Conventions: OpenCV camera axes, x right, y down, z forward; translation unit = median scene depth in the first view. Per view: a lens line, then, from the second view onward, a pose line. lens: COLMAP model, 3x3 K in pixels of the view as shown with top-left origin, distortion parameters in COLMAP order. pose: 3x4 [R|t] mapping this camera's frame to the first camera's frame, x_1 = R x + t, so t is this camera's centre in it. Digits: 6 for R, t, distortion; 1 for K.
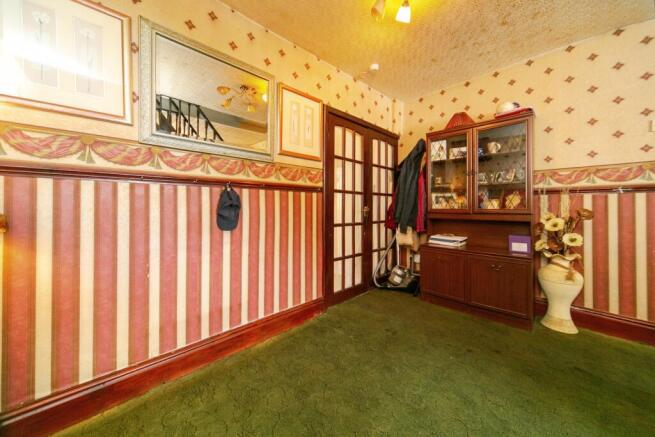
lens RADIAL K [[224.0, 0, 324.7], [0, 224.0, 208.0], [0, 0, 1]] dist [0.005036, -0.000046]
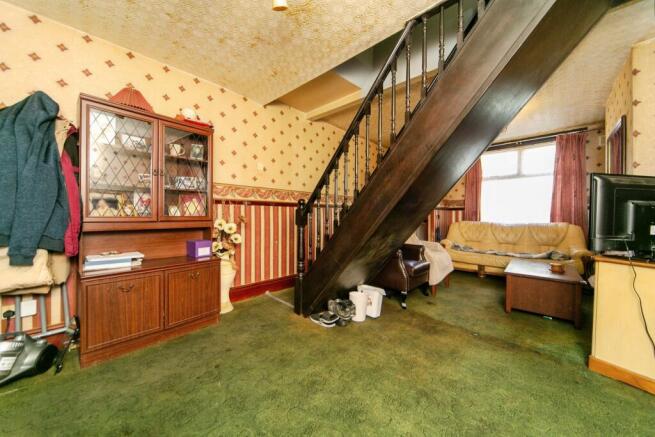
lens RADIAL K [[238.6, 0, 327.3], [0, 238.6, 216.8], [0, 0, 1]] dist [0.002201, 0.000043]
pose [[-0.052481, -0.011466, 0.998556, -0.329537], [-0.003700, 0.999929, 0.011288, -0.007262], [-0.998615, -0.003102, -0.052520, 0.512991]]
